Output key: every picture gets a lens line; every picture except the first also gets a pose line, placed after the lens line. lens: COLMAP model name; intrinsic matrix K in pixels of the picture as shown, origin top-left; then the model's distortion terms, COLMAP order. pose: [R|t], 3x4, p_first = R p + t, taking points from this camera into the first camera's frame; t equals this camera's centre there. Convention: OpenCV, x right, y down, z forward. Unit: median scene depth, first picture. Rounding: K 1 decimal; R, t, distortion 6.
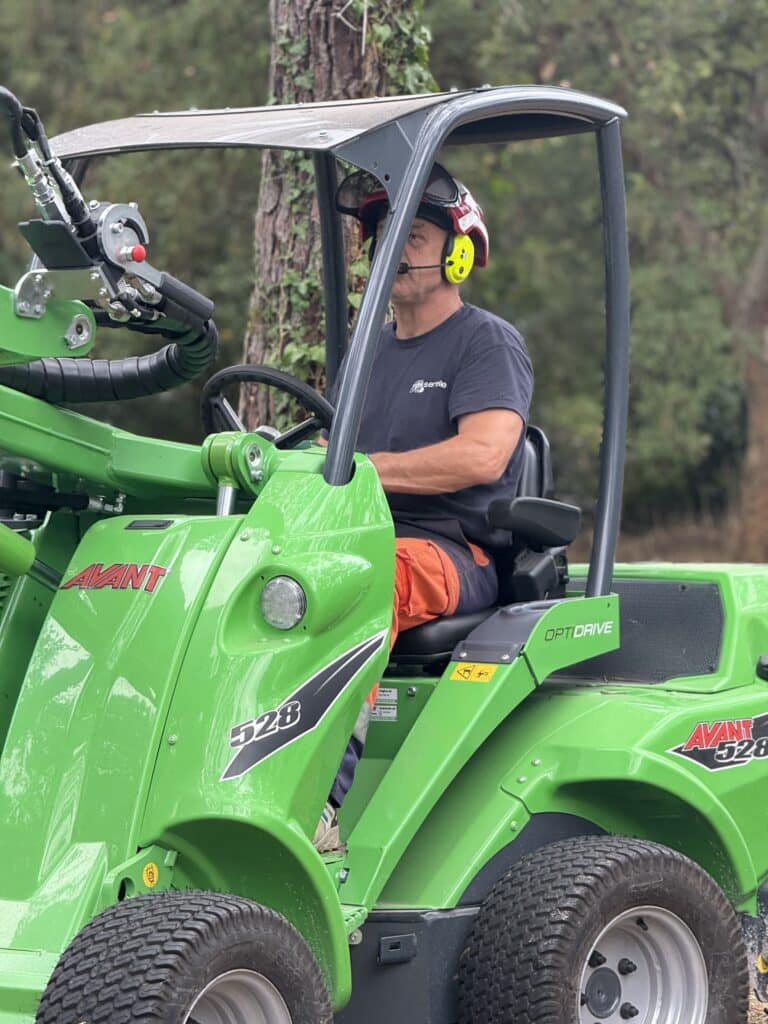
lens RADIAL K [[4007.2, 0, 388.5], [0, 4007.2, 506.5], [0, 0, 1]] dist [0.314439, 0.000000]
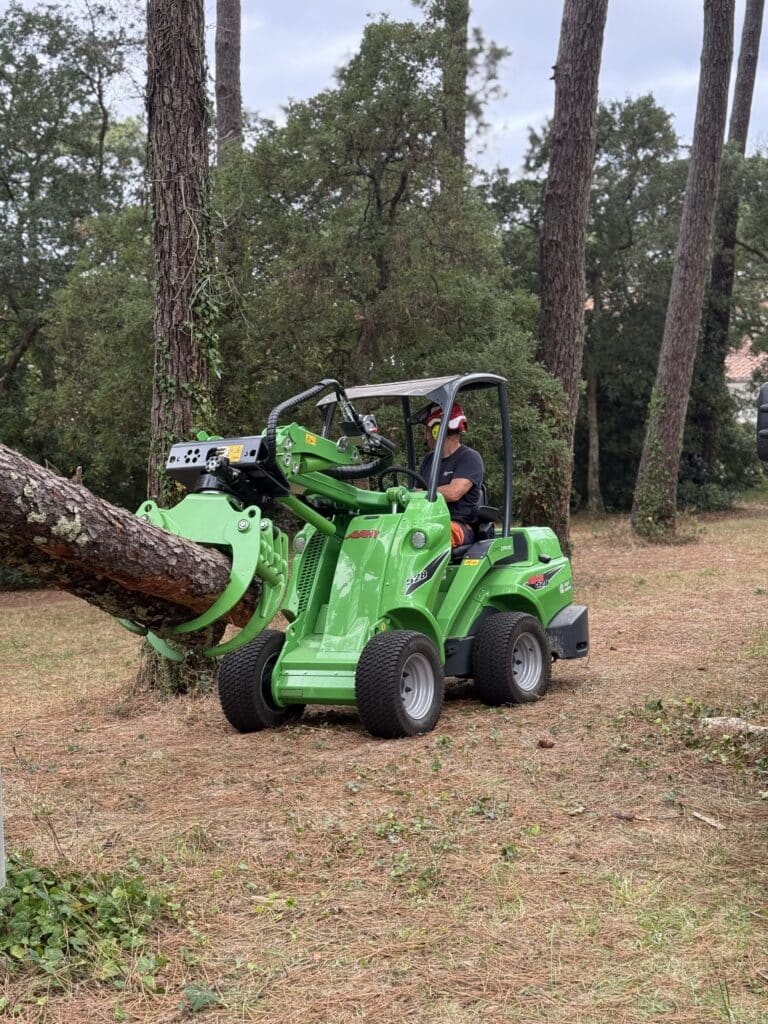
lens RADIAL K [[1610.0, 0, 380.6], [0, 1610.0, 521.3], [0, 0, 1]] dist [-0.207589, 0.000000]
pose [[0.993722, -0.019893, 0.110094, -0.182197], [0.020080, 0.999798, -0.000590, 0.008281], [-0.110060, 0.002797, 0.993921, -0.240110]]
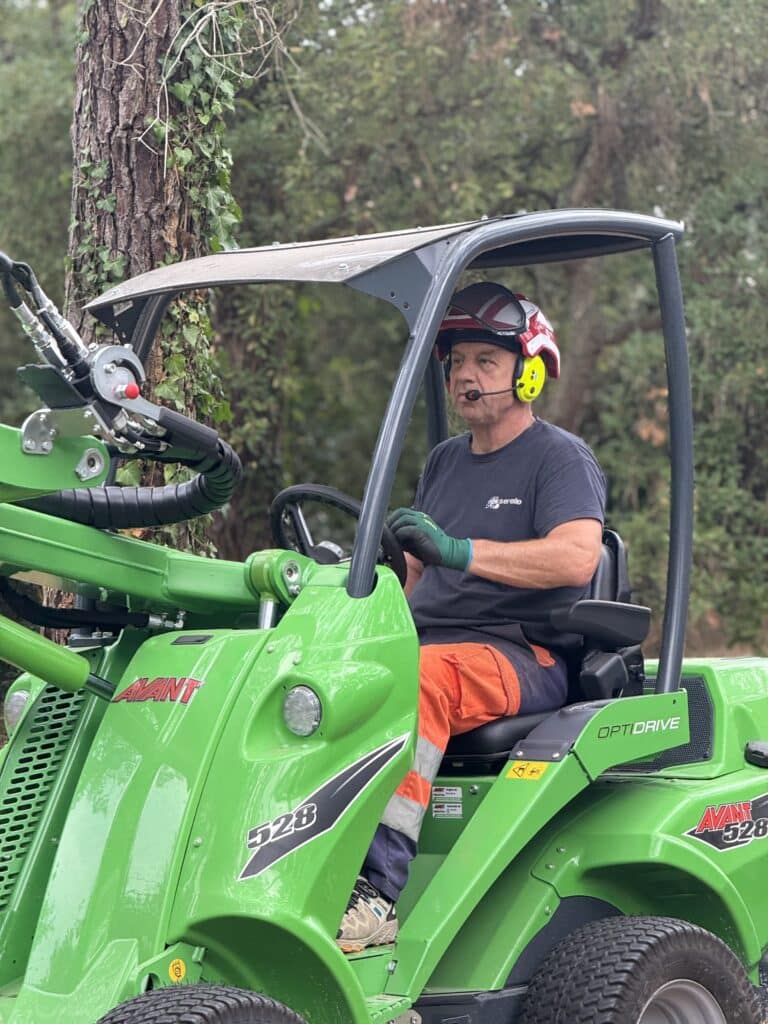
lens RADIAL K [[4007.2, 0, 385.4], [0, 4007.2, 502.2], [0, 0, 1]] dist [0.314439, 0.000000]
pose [[0.998772, -0.012921, 0.047827, -0.057188], [0.014398, 0.999426, -0.030664, 0.001622], [-0.047403, 0.031315, 0.998385, -0.072417]]
